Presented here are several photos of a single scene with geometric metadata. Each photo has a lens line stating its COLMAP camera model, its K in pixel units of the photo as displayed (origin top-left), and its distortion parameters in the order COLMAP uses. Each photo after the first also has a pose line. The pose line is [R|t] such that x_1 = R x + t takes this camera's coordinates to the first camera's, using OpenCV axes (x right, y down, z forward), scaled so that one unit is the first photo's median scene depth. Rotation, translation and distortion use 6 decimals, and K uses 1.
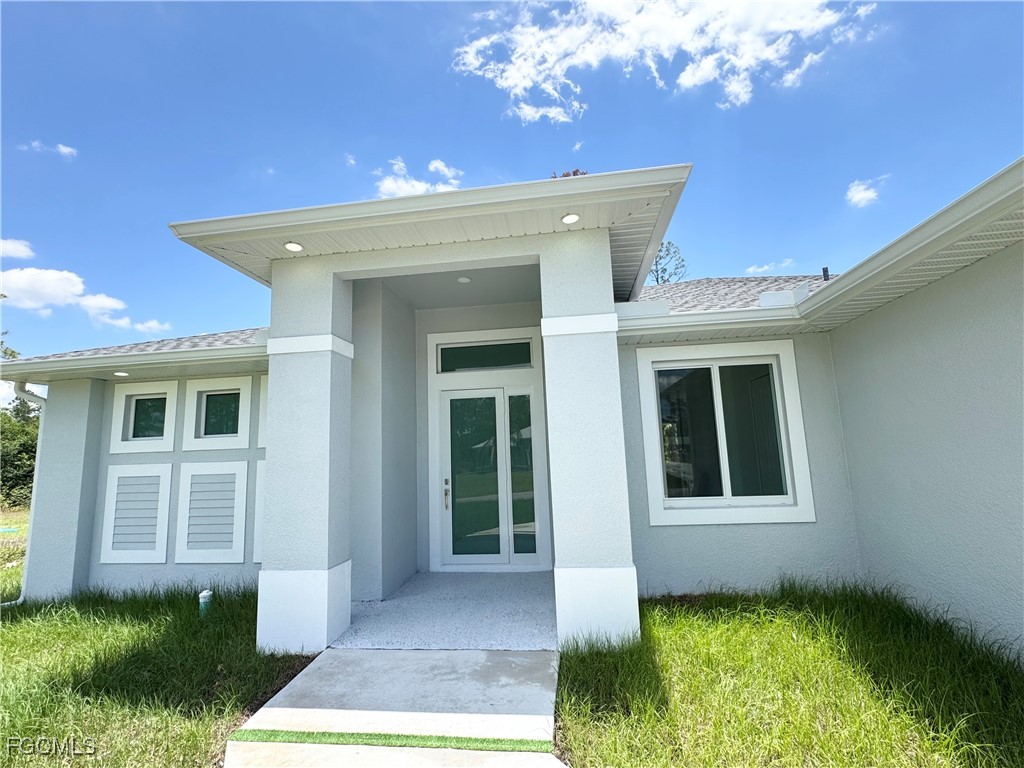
lens RADIAL K [[470.7, 0, 512.0], [0, 470.7, 384.0], [0, 0, 1]] dist [-0.000389, -0.000193]
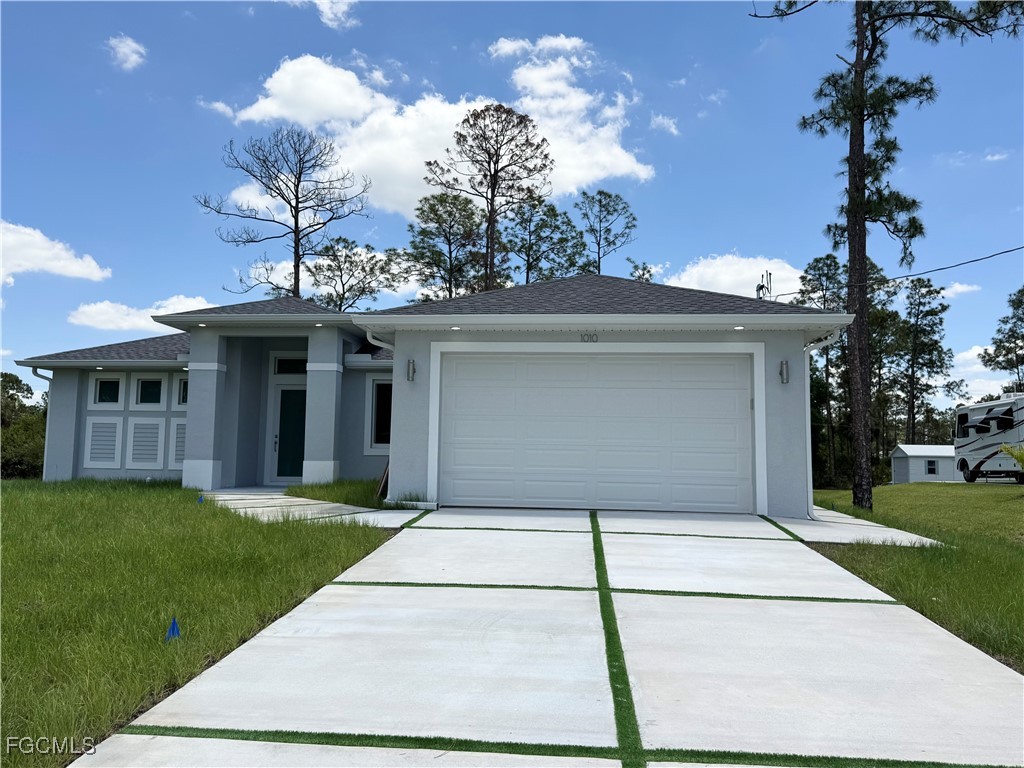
lens RADIAL K [[802.5, 0, 512.0], [0, 802.5, 384.0], [0, 0, 1]] dist [0.048308, 0.001318]
pose [[0.997899, 0.054418, 0.035158, 0.687136], [-0.056148, 0.997158, 0.050228, -0.208034], [-0.032324, -0.052097, 0.998119, -2.233280]]
